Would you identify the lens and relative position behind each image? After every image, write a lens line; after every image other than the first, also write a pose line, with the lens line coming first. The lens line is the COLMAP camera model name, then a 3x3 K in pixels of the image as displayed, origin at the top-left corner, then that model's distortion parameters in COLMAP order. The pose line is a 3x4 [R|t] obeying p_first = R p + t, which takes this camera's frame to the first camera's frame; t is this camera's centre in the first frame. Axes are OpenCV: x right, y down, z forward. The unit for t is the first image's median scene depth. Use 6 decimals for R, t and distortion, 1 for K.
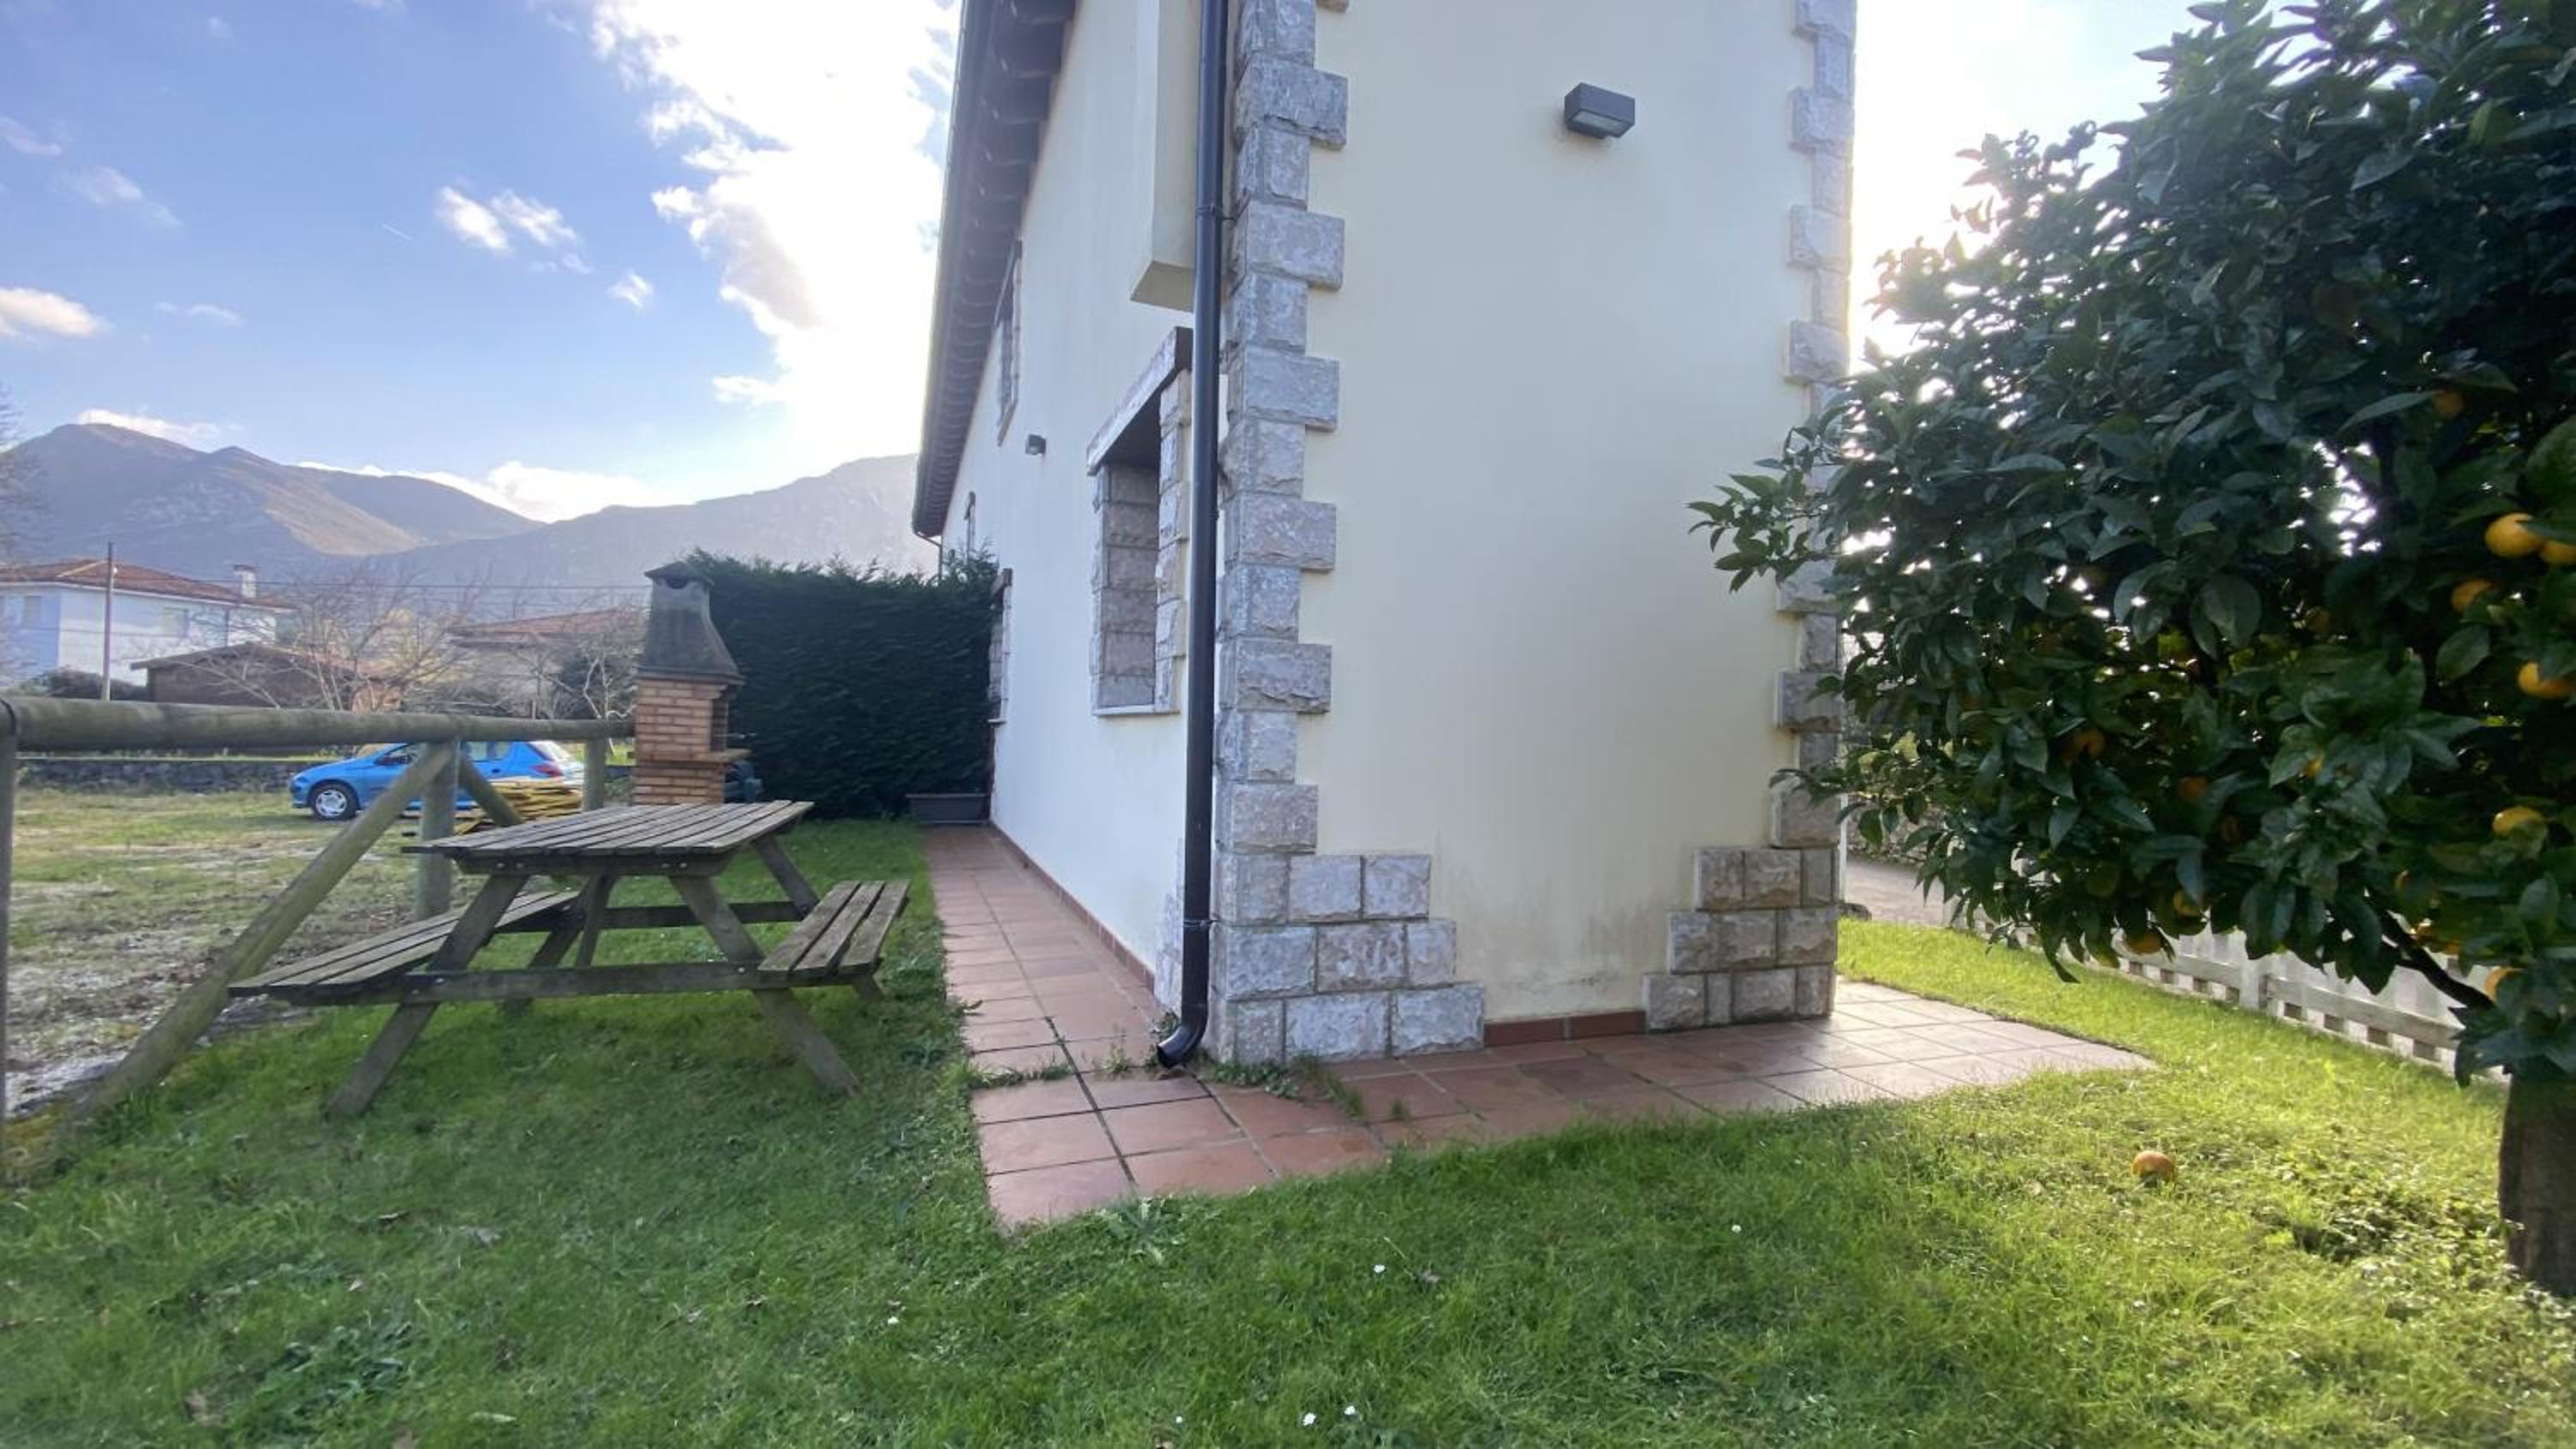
lens RADIAL K [[1059.2, 0, 1293.3], [0, 1059.2, 741.4], [0, 0, 1]] dist [0.002640, -0.014000]
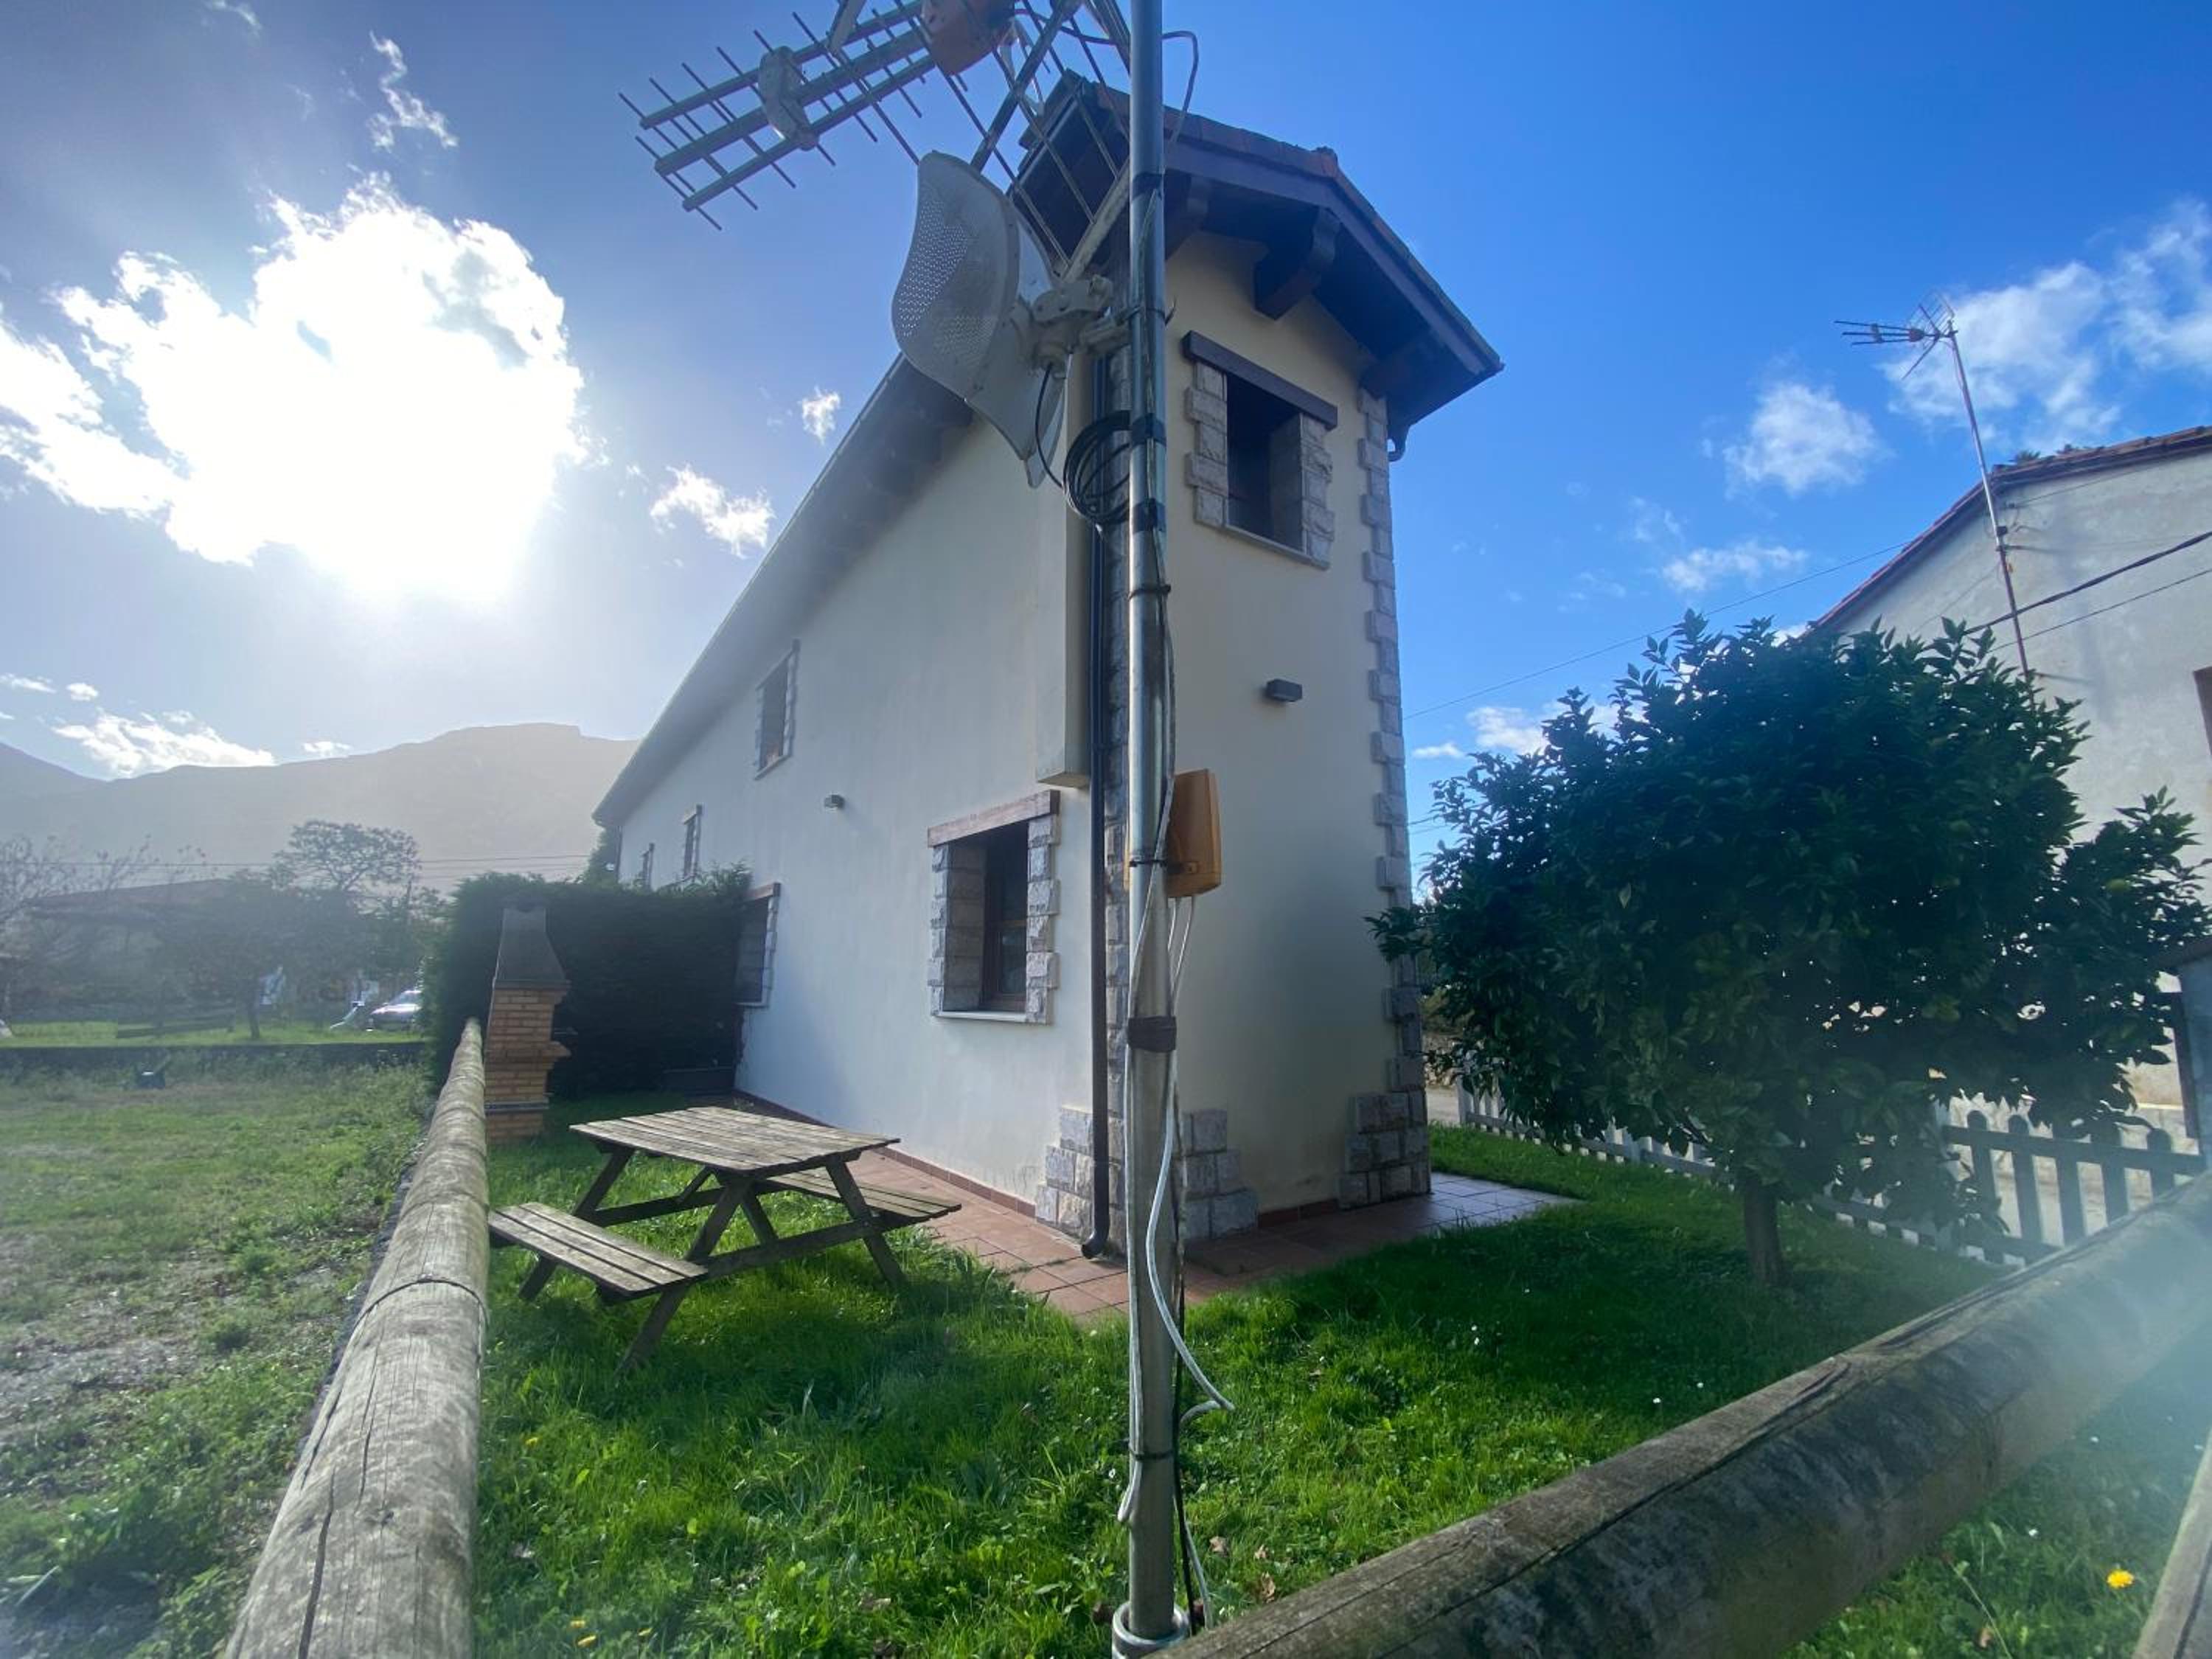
lens RADIAL K [[897.1, 0, 1144.0], [0, 897.1, 823.7], [0, 0, 1]] dist [0.002923, -0.013920]
pose [[0.966551, 0.017198, 0.255896, -0.259401], [0.028794, 0.984164, -0.174904, -0.068981], [-0.254852, 0.176422, 0.950750, -0.291609]]
